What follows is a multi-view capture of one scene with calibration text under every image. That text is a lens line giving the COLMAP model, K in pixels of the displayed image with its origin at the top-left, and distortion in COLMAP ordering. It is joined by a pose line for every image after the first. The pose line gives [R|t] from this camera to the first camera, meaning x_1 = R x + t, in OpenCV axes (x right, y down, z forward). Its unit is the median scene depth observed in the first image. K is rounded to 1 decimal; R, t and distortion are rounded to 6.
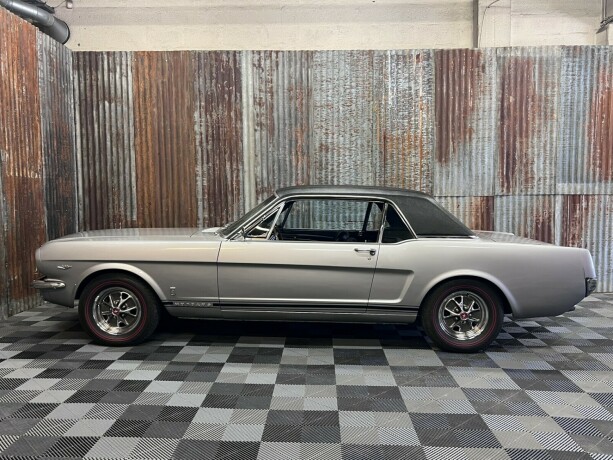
lens RADIAL K [[531.2, 0, 306.8], [0, 531.2, 236.3], [0, 0, 1]] dist [0.058181, -0.072880]
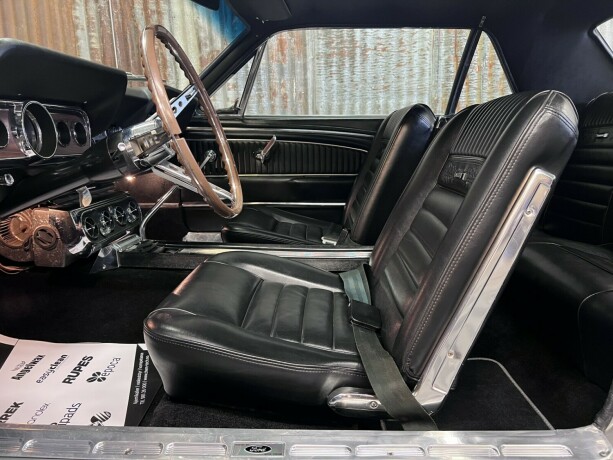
lens RADIAL K [[476.2, 0, 306.6], [0, 476.2, 233.2], [0, 0, 1]] dist [0.029420, -0.030338]
pose [[0.999608, -0.025758, 0.010961, -0.003356], [0.024202, 0.991982, 0.124041, 0.025656], [-0.014069, -0.123727, 0.992217, 0.536541]]
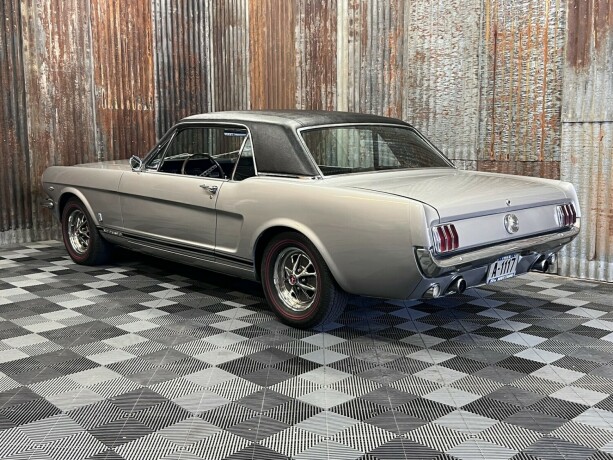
lens RADIAL K [[715.2, 0, 296.6], [0, 715.2, 240.4], [0, 0, 1]] dist [0.040112, 0.000000]
pose [[0.705221, 0.101542, -0.701679, 0.631112], [-0.047201, 0.994219, 0.096436, -0.003573], [0.707415, -0.034889, 0.705937, 0.178035]]
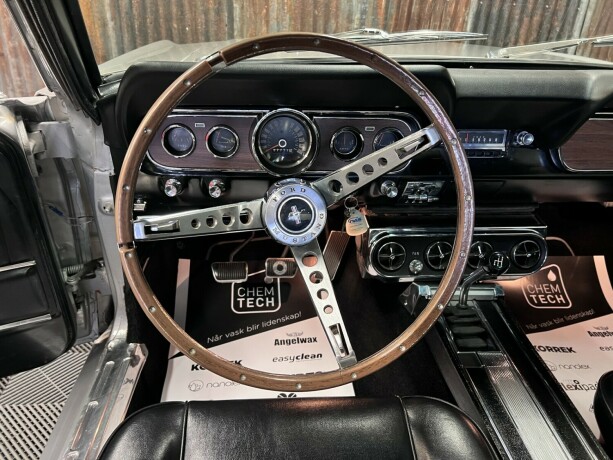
lens RADIAL K [[460.7, 0, 309.3], [0, 460.7, 232.1], [0, 0, 1]] dist [0.042609, -0.049662]
pose [[0.129820, 0.451244, -0.882907, 0.035836], [-0.113007, 0.891374, 0.438955, -0.023655], [0.985077, 0.042789, 0.166712, 0.677619]]
